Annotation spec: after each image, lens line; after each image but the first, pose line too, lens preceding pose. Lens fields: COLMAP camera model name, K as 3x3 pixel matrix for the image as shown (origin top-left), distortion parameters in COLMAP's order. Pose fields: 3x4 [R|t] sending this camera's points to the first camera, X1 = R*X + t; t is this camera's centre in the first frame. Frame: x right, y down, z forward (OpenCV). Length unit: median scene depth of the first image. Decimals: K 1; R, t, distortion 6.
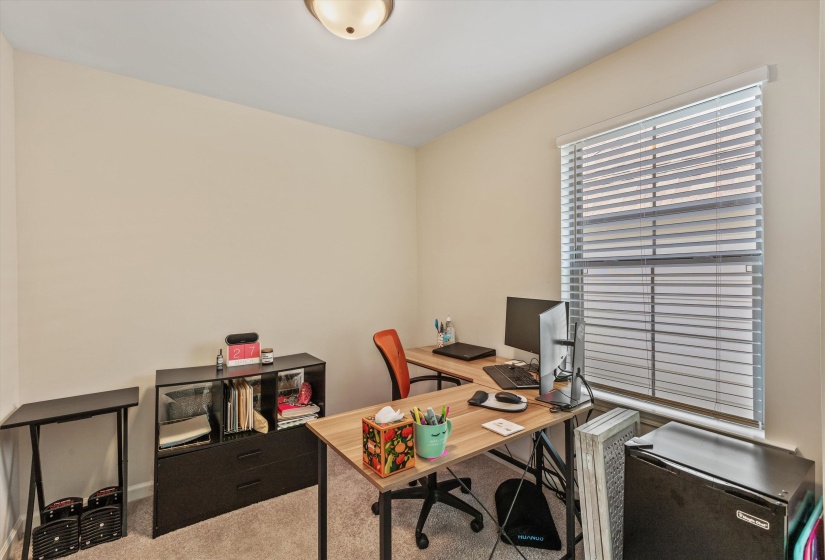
lens RADIAL K [[366.5, 0, 411.9], [0, 366.5, 280.8], [0, 0, 1]] dist [0.003379, -0.000175]
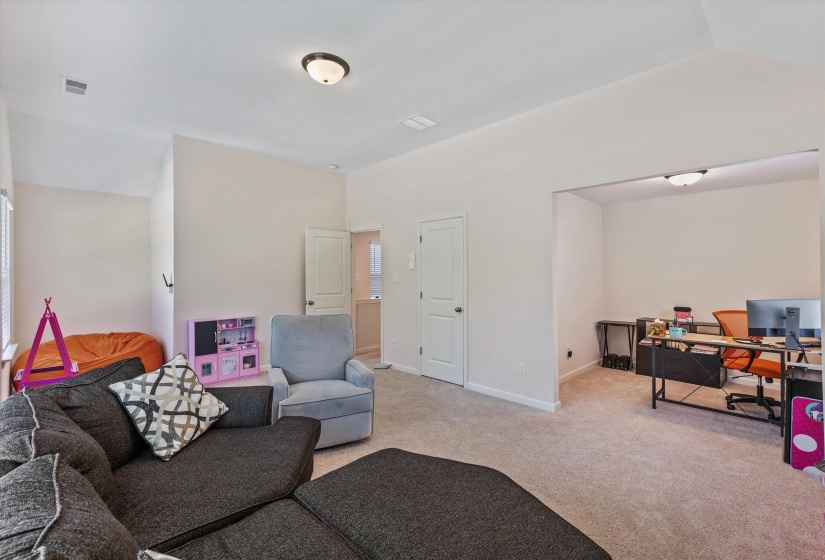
lens RADIAL K [[366.5, 0, 411.9], [0, 366.5, 279.6], [0, 0, 1]] dist [0.003379, -0.000175]
pose [[0.145464, 0.002928, -0.989359, 1.537574], [0.000428, 0.999995, 0.003023, -0.021682], [0.989363, -0.000864, 0.145462, -0.923693]]
